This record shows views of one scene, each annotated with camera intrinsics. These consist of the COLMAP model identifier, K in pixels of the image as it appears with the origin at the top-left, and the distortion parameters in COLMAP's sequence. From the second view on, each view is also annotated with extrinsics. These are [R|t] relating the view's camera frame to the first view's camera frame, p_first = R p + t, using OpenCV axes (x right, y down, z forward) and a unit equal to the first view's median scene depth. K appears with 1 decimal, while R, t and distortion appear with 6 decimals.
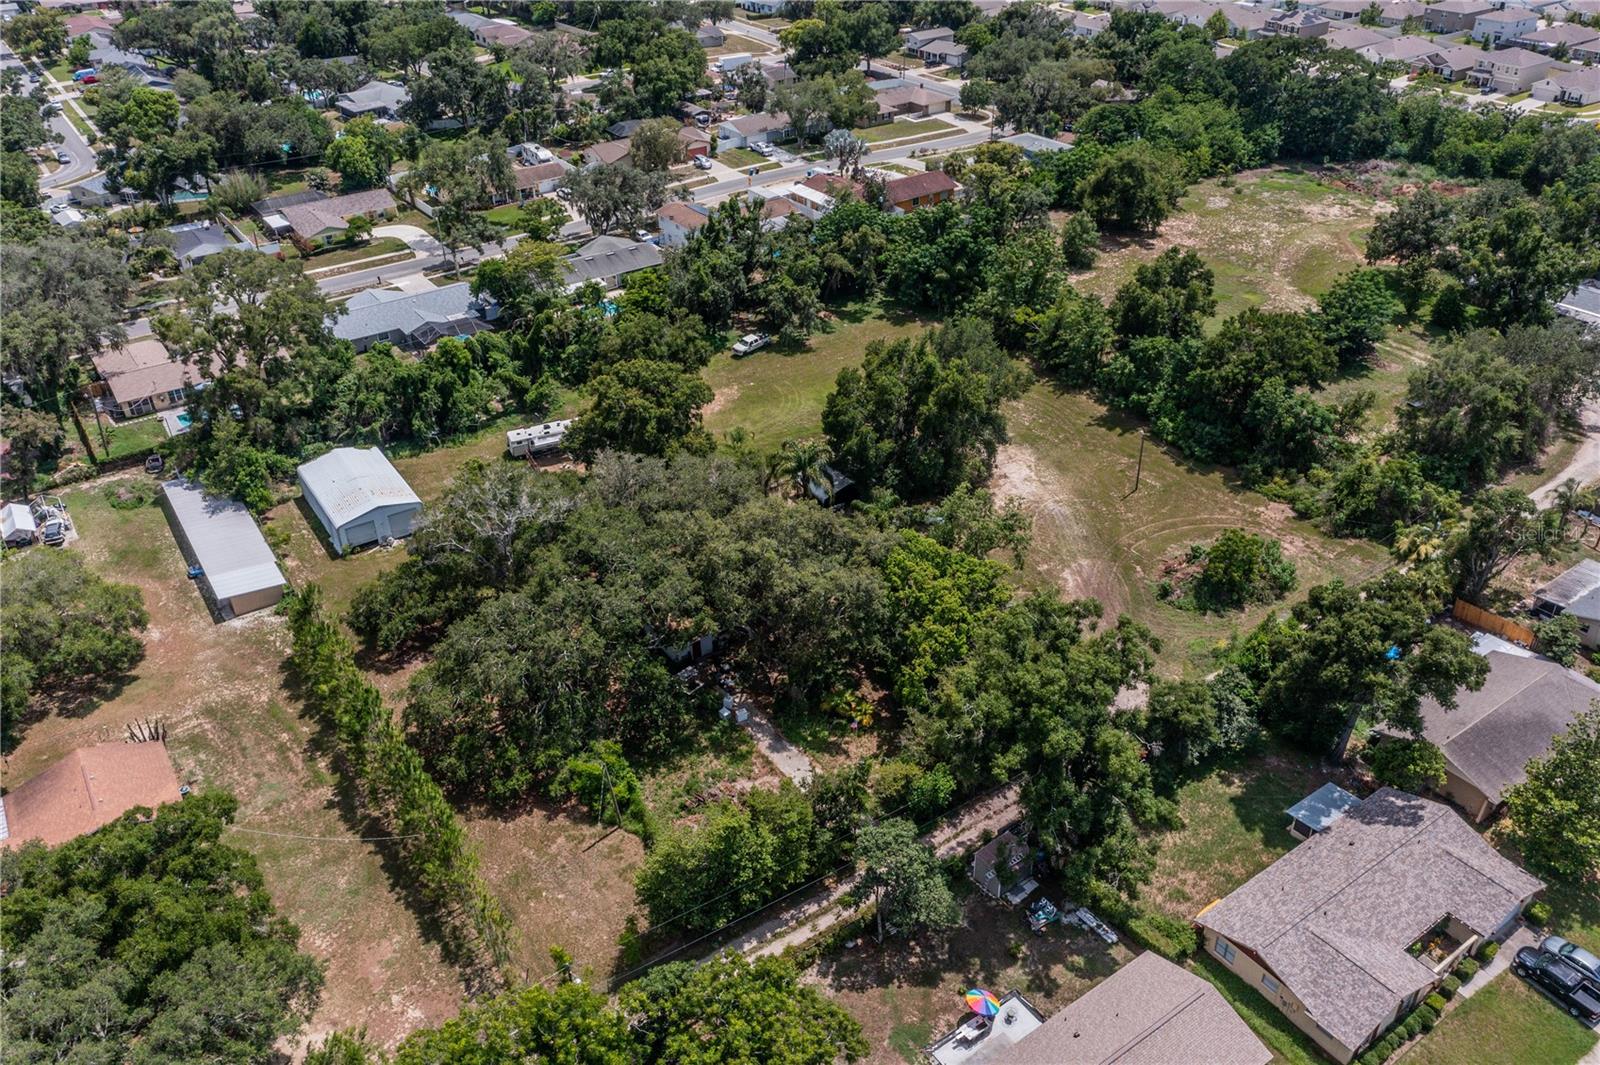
lens RADIAL K [[1287.2, 0, 800.0], [0, 1287.2, 532.5], [0, 0, 1]] dist [0.012170, 0.003871]
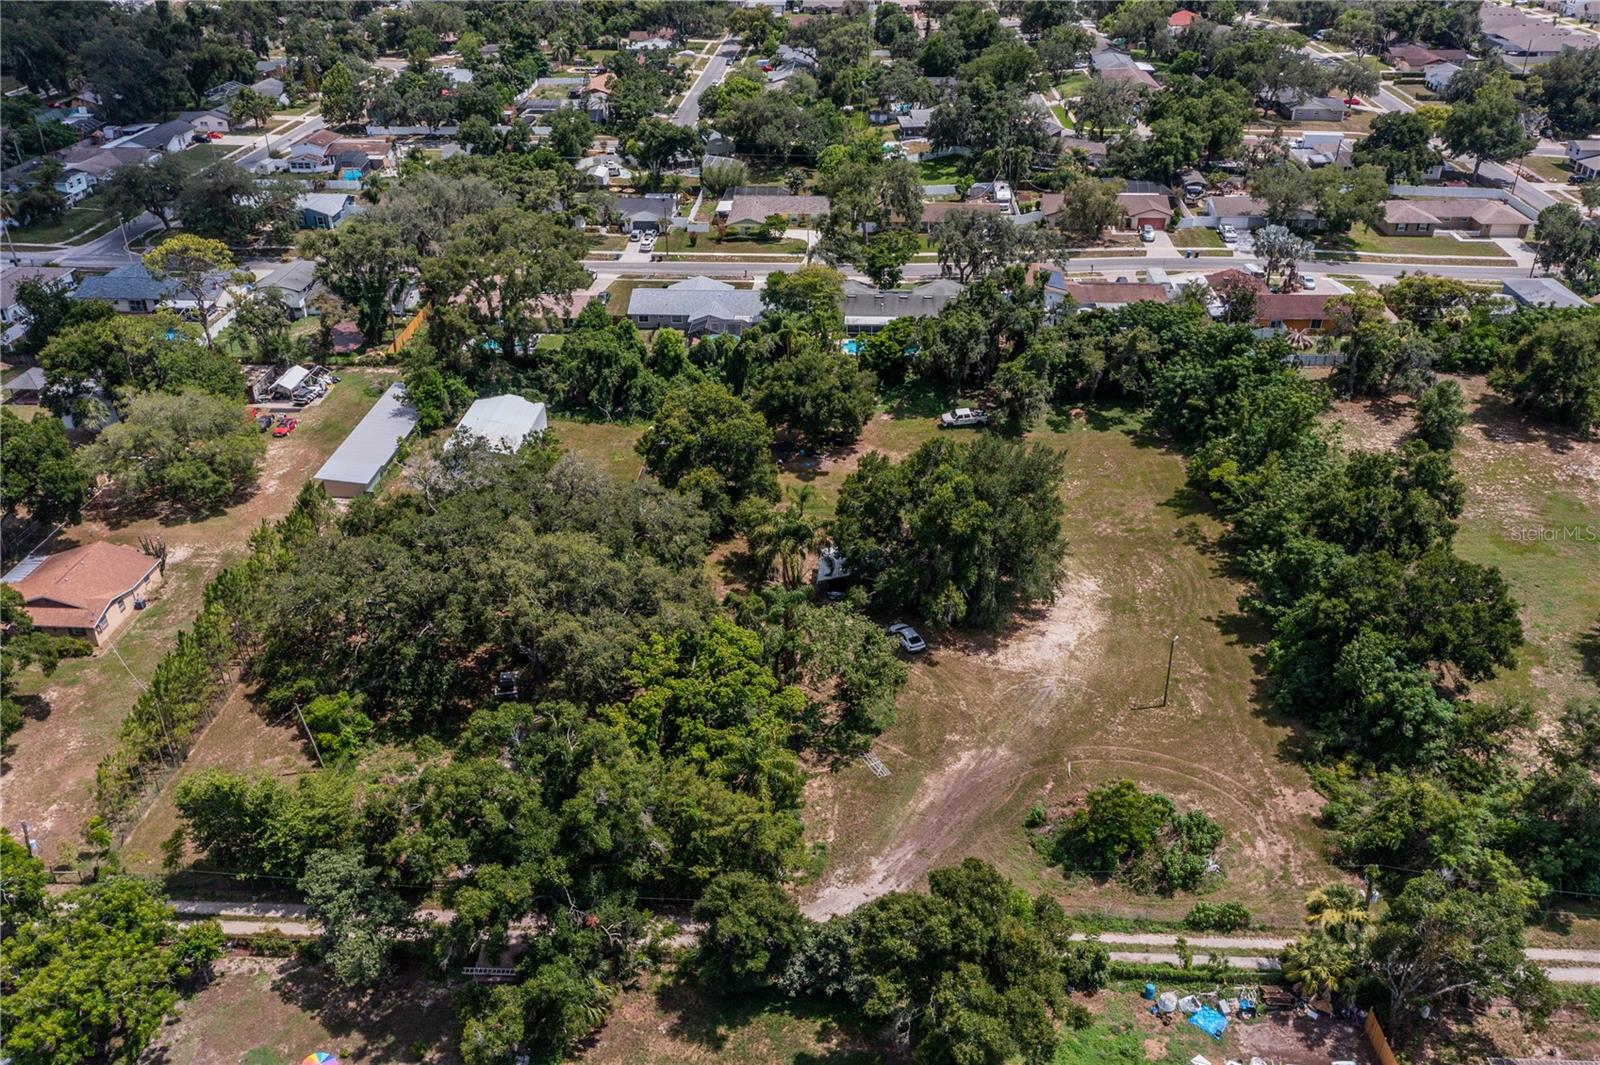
lens RADIAL K [[1307.9, 0, 800.0], [0, 1307.9, 532.5], [0, 0, 1]] dist [0.011589, 0.012625]
pose [[0.785723, 0.317291, -0.531005, 0.379851], [-0.334012, 0.940147, 0.067531, -0.089738], [0.520649, 0.124301, 0.844674, 0.149165]]
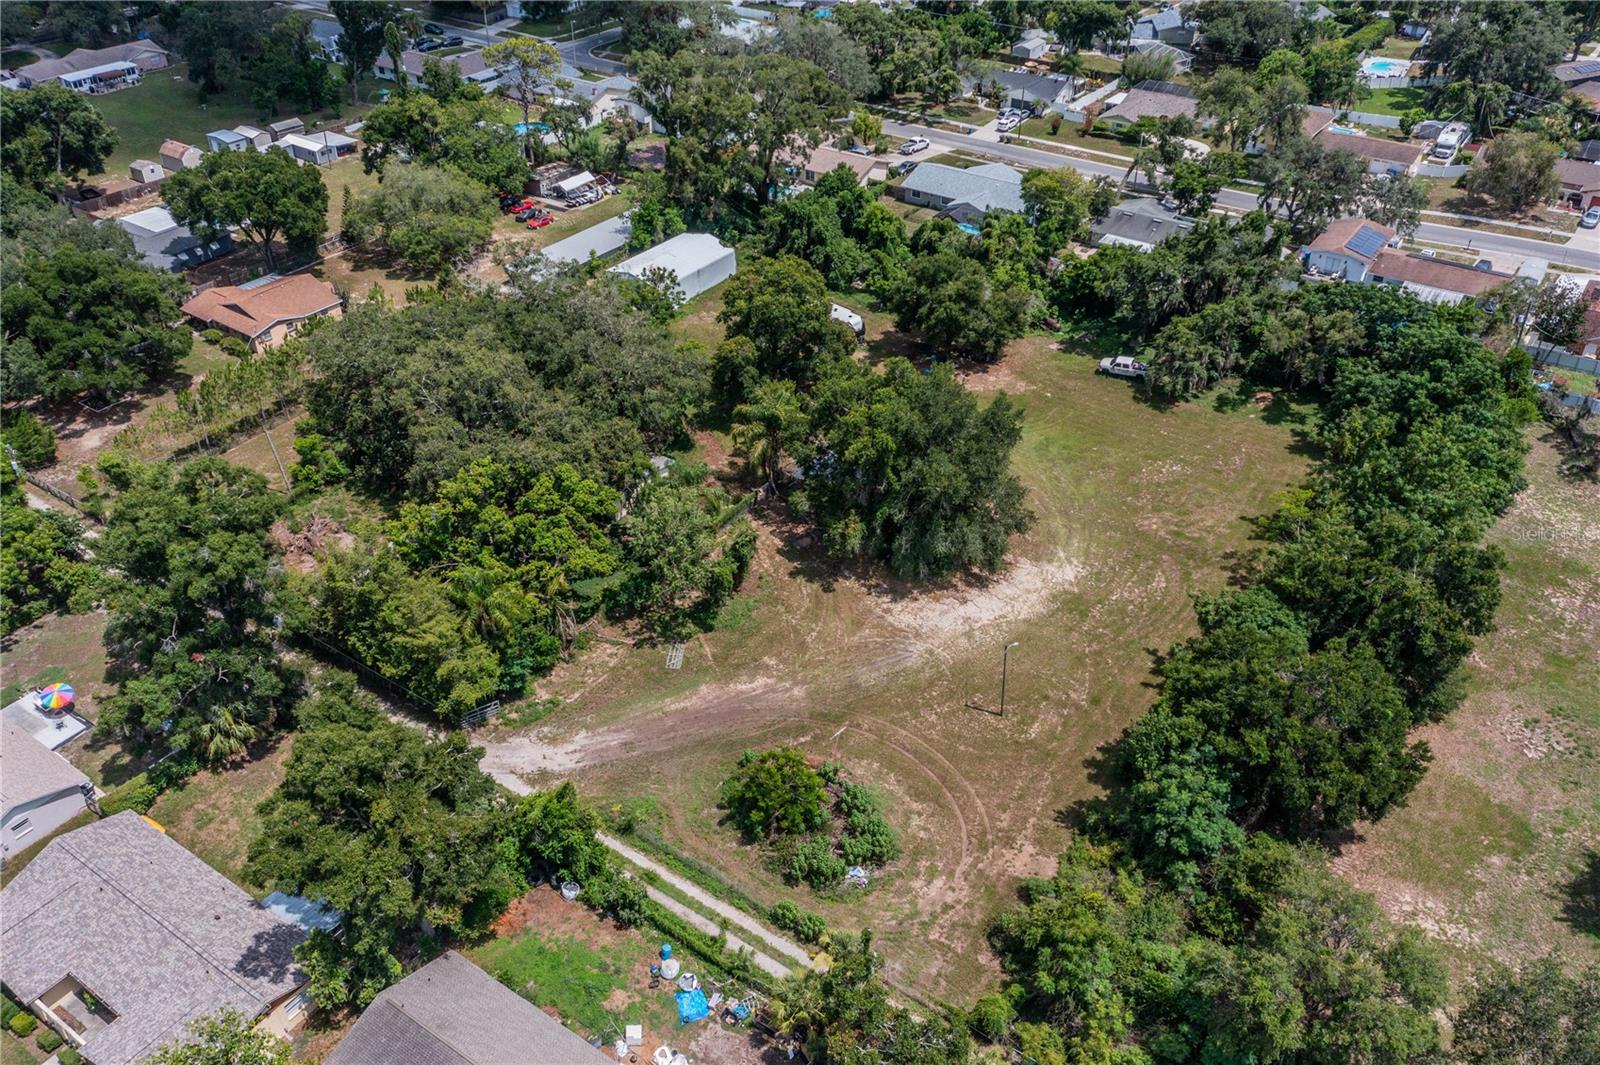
lens RADIAL K [[1307.9, 0, 800.0], [0, 1307.9, 532.5], [0, 0, 1]] dist [0.011589, 0.012625]
pose [[0.331414, 0.549237, -0.767139, 0.564888], [-0.502588, 0.790897, 0.349122, -0.240396], [0.798480, 0.269851, 0.538155, 0.401224]]
